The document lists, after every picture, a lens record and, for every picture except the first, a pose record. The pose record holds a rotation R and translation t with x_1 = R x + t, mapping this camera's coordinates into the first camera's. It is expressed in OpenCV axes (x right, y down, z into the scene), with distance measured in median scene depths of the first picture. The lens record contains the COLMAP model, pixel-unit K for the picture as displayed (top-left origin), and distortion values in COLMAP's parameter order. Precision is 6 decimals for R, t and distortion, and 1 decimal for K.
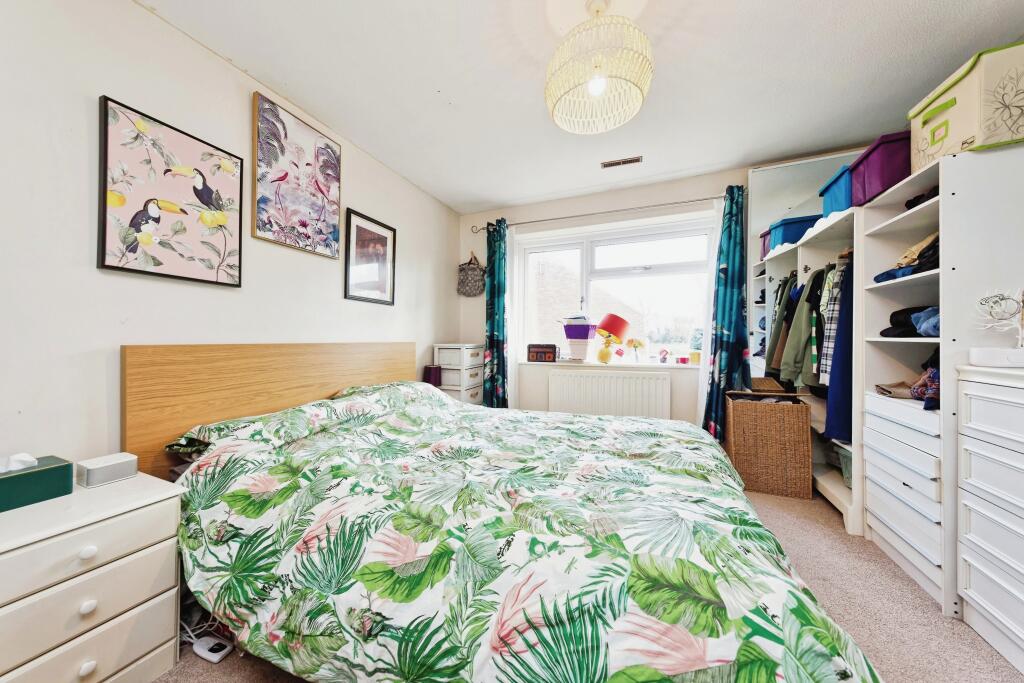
lens RADIAL K [[335.9, 0, 513.7], [0, 335.9, 332.4], [0, 0, 1]] dist [0.017607, -0.005289]
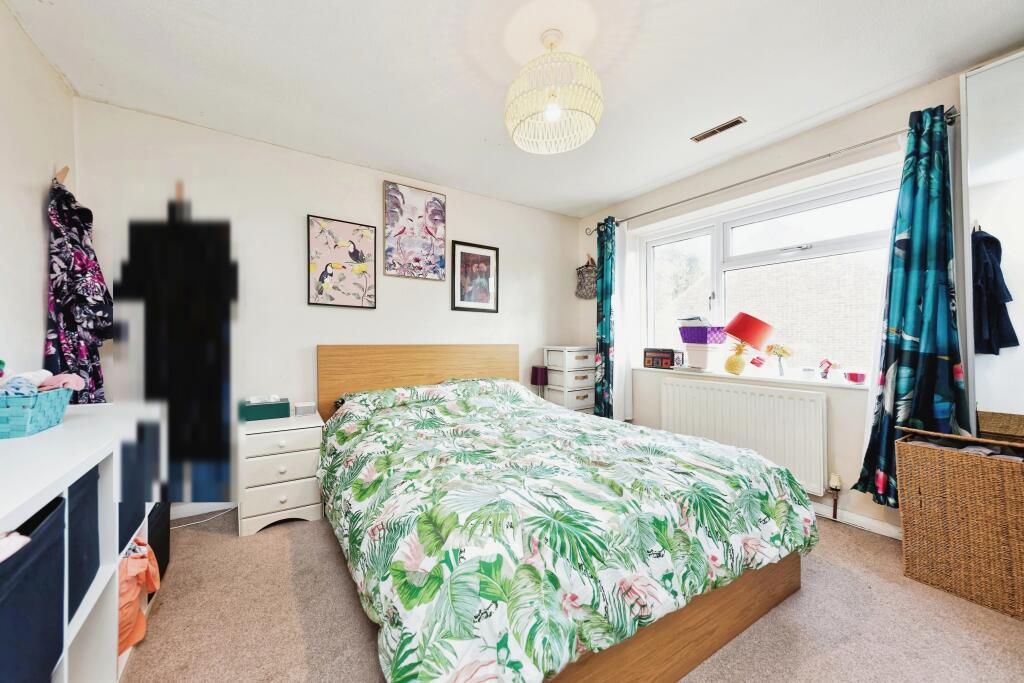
lens RADIAL K [[363.0, 0, 512.7], [0, 363.0, 333.1], [0, 0, 1]] dist [0.006823, -0.000103]
pose [[0.824840, -0.000767, -0.565366, 0.470254], [0.003453, 0.999987, 0.003683, -0.016894], [0.565356, -0.004990, 0.824832, -0.020133]]
